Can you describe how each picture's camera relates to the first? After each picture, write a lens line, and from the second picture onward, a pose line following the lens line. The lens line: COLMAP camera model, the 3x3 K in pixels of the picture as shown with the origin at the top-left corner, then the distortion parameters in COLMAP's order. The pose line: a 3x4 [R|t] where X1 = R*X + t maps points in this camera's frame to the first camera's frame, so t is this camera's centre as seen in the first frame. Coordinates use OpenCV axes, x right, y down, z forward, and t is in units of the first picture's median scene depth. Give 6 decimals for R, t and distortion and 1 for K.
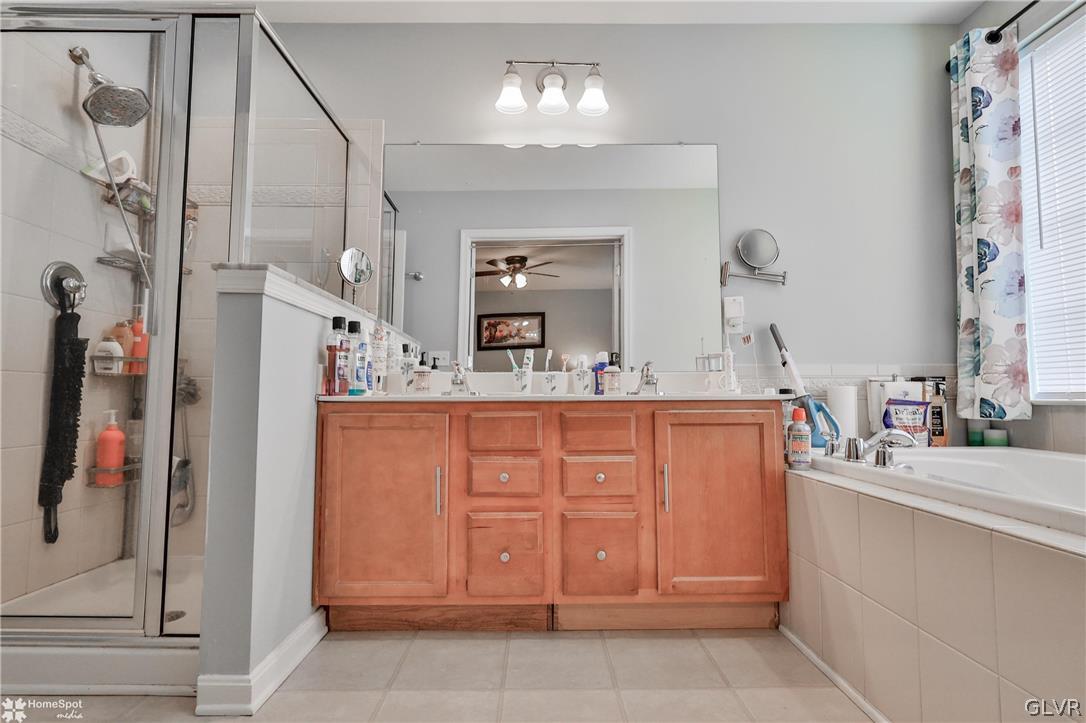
lens RADIAL K [[537.2, 0, 539.9], [0, 537.2, 361.6], [0, 0, 1]] dist [-0.000640, 0.000635]
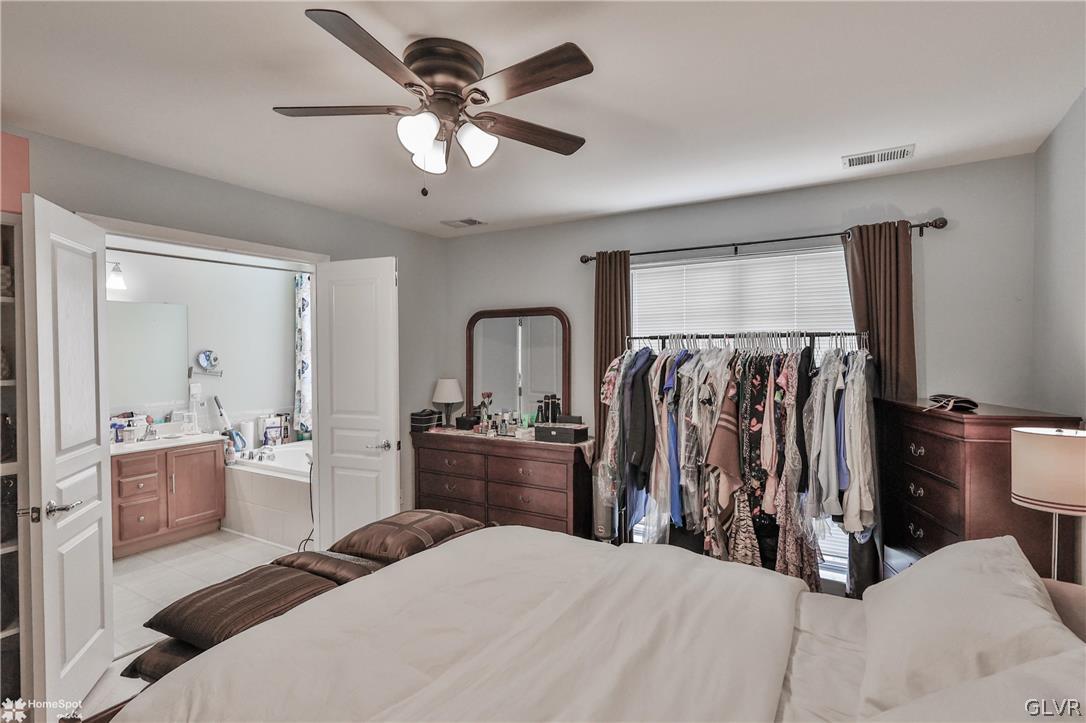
lens RADIAL K [[530.6, 0, 543.0], [0, 530.6, 361.5], [0, 0, 1]] dist [-0.001676, 0.000306]
pose [[0.519800, -0.019346, 0.854069, -0.760759], [-0.053571, 0.997038, 0.055189, -0.436925], [-0.852607, -0.074440, 0.517224, -1.315364]]
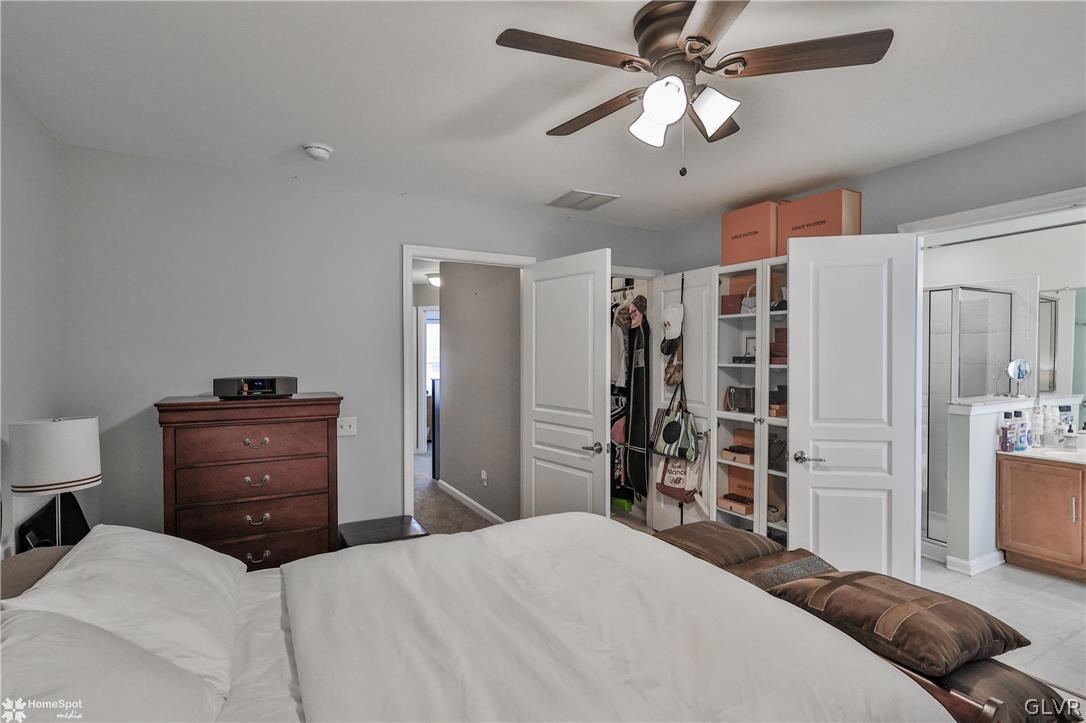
lens RADIAL K [[524.7, 0, 546.1], [0, 524.7, 357.2], [0, 0, 1]] dist [-0.000504, 0.000122]
pose [[0.475299, 0.006544, -0.879800, 0.471108], [0.060216, 0.997386, 0.039950, -0.415773], [0.877761, -0.071966, 0.473663, -1.273404]]
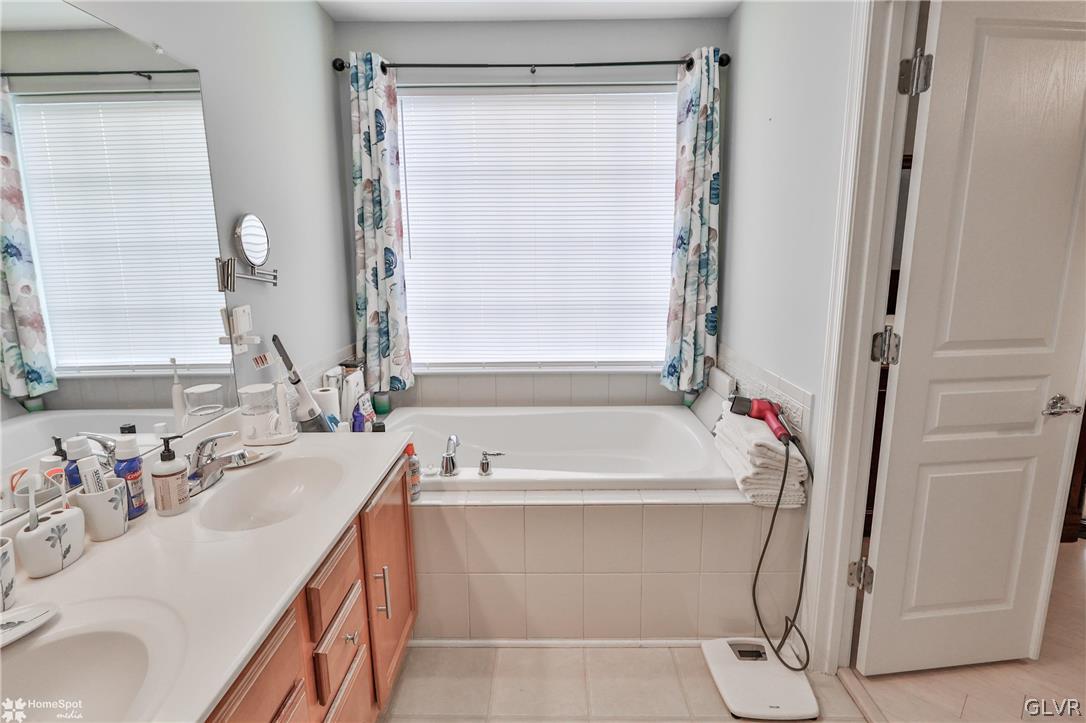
lens RADIAL K [[524.7, 0, 546.1], [0, 524.7, 357.2], [0, 0, 1]] dist [-0.000504, 0.000122]
pose [[0.021847, -0.187520, 0.982018, -0.402472], [-0.057173, 0.980410, 0.188485, -0.238790], [-0.998125, -0.060262, 0.010698, 0.637193]]
